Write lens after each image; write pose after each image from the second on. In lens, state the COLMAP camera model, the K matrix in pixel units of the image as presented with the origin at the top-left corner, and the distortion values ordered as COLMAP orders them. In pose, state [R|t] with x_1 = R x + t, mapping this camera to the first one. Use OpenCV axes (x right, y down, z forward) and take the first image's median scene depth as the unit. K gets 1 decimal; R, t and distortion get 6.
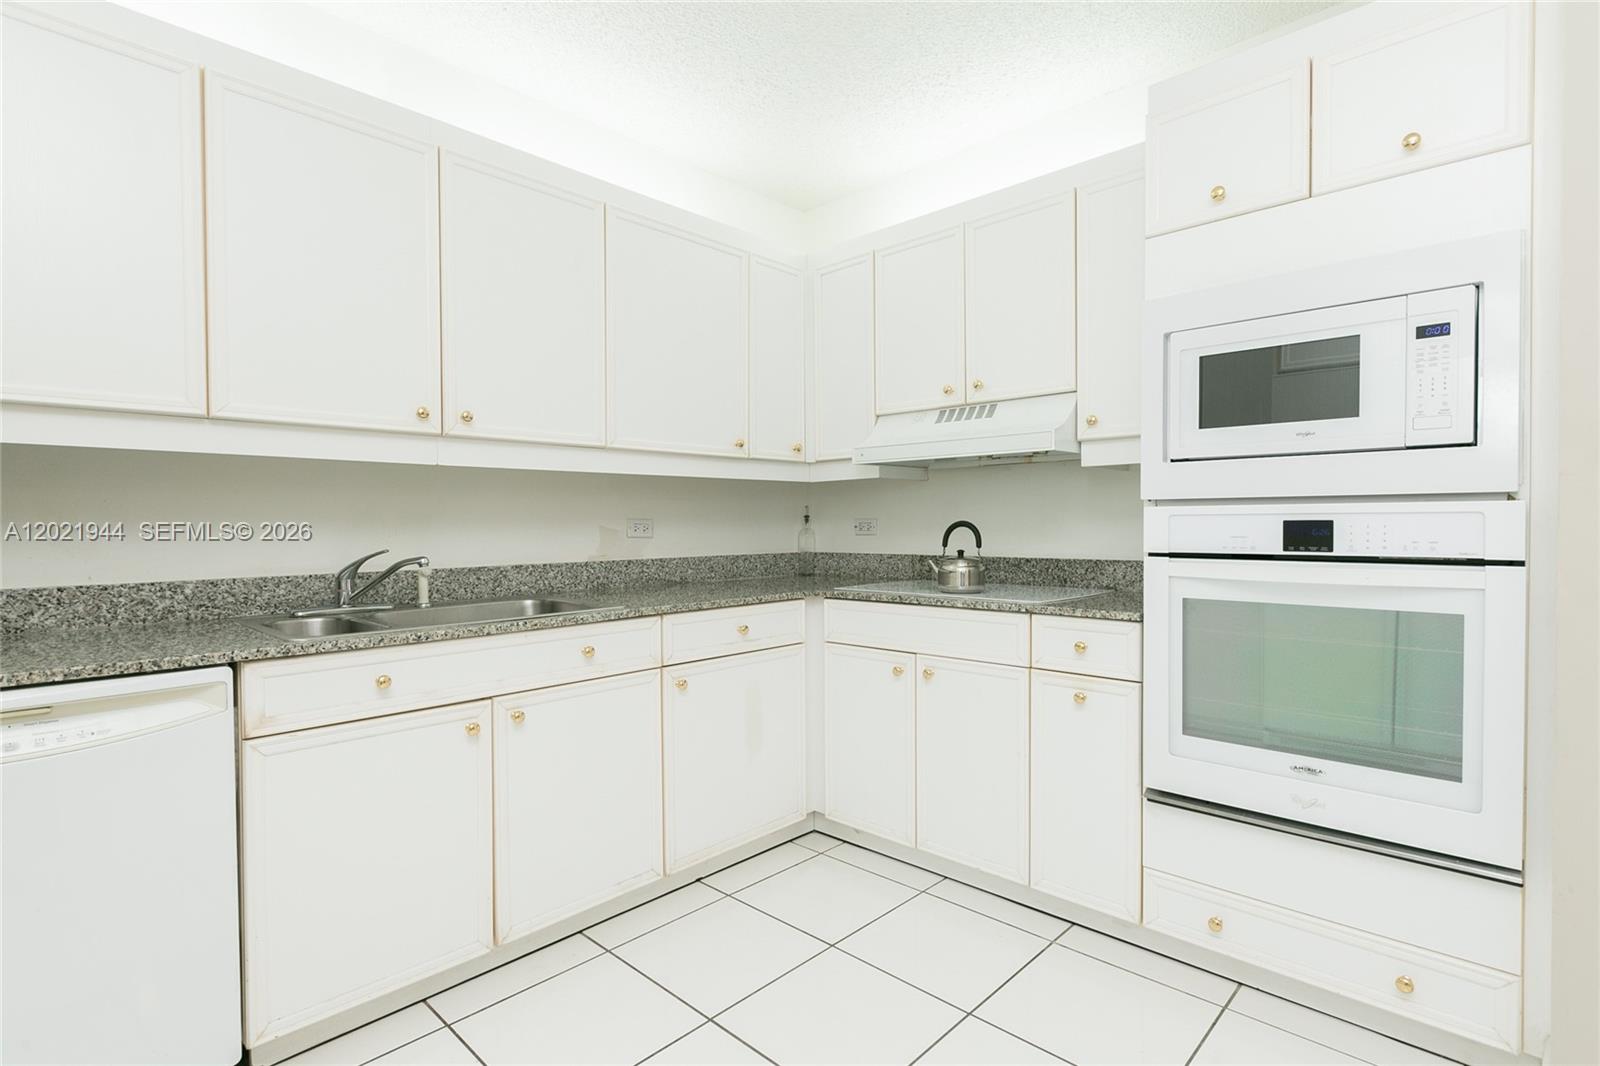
lens RADIAL K [[785.6, 0, 800.0], [0, 785.6, 533.5], [0, 0, 1]] dist [-0.000471, -0.000132]
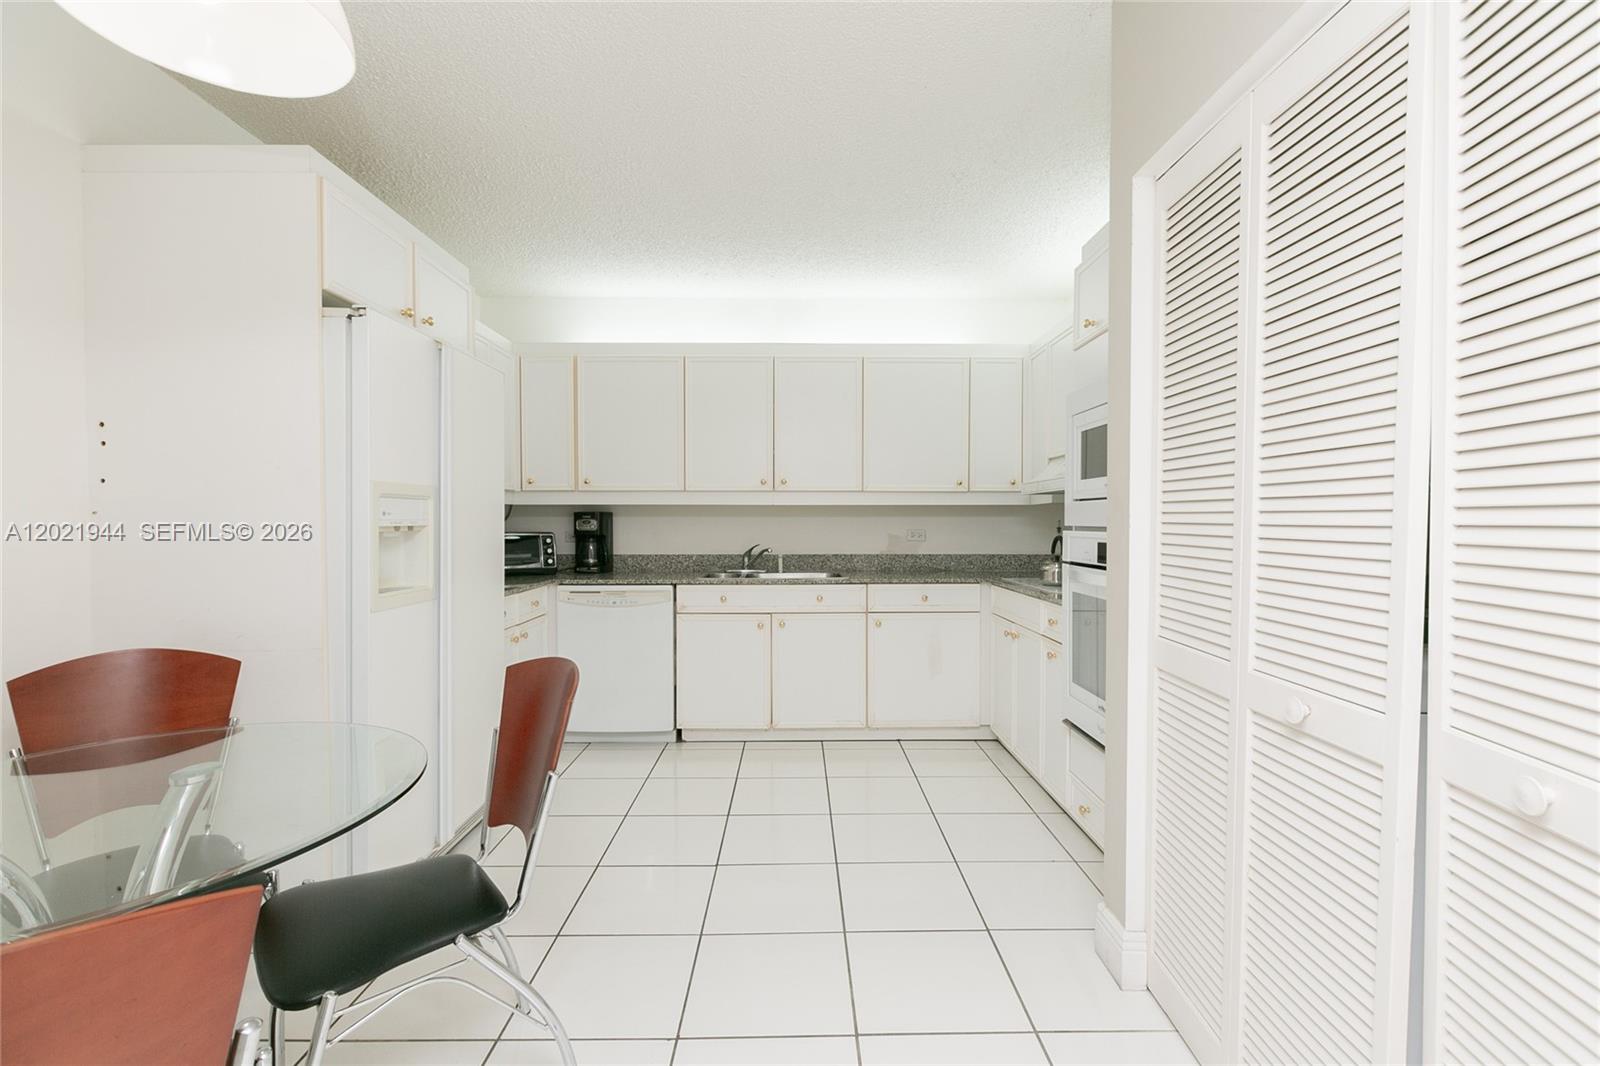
lens RADIAL K [[706.6, 0, 802.8], [0, 706.6, 525.4], [0, 0, 1]] dist [0.004967, 0.000332]
pose [[0.695708, 0.010580, -0.718247, 0.897607], [-0.015772, 0.999875, -0.000549, -0.029210], [0.718152, 0.011710, 0.695788, -0.252424]]
